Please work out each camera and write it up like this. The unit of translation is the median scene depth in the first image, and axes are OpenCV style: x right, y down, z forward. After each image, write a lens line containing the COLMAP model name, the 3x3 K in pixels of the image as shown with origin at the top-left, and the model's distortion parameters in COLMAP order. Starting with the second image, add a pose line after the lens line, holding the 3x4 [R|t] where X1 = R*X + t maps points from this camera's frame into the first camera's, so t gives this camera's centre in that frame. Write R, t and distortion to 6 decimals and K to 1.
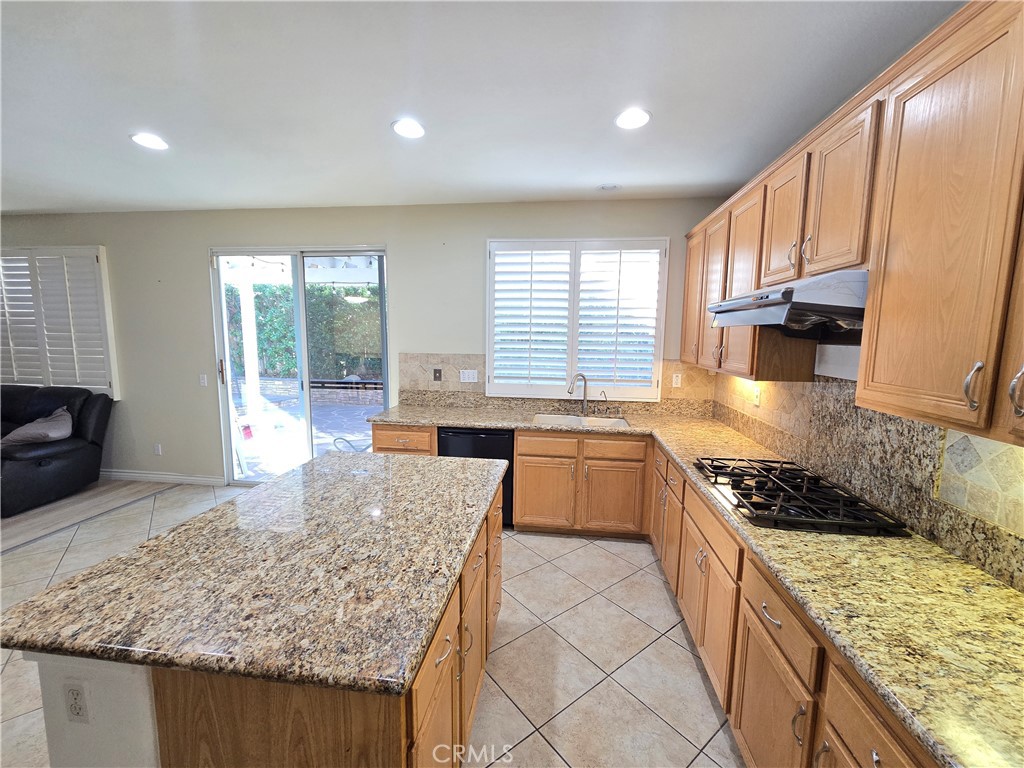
lens RADIAL K [[414.7, 0, 510.1], [0, 414.7, 382.8], [0, 0, 1]] dist [0.000869, 0.000641]
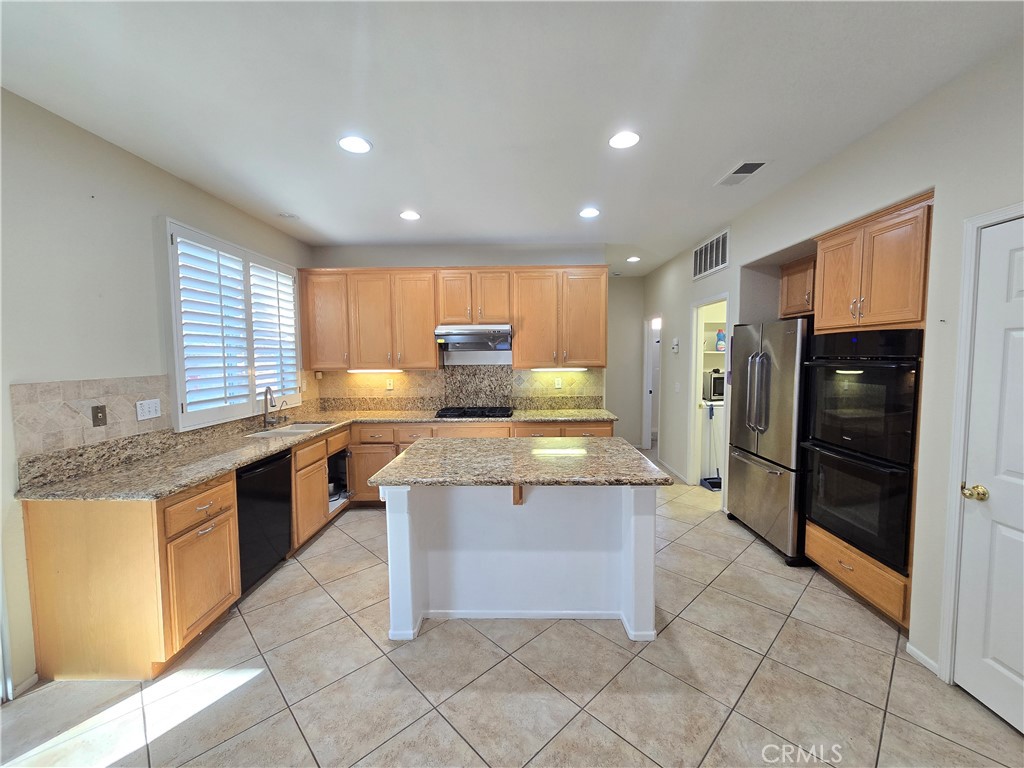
lens RADIAL K [[414.7, 0, 508.9], [0, 414.7, 383.1], [0, 0, 1]] dist [0.000869, 0.000641]
pose [[-0.099019, -0.079276, 0.991923, -0.874283], [0.122381, 0.988284, 0.091202, -0.051184], [-0.987531, 0.130424, -0.088157, 0.515903]]
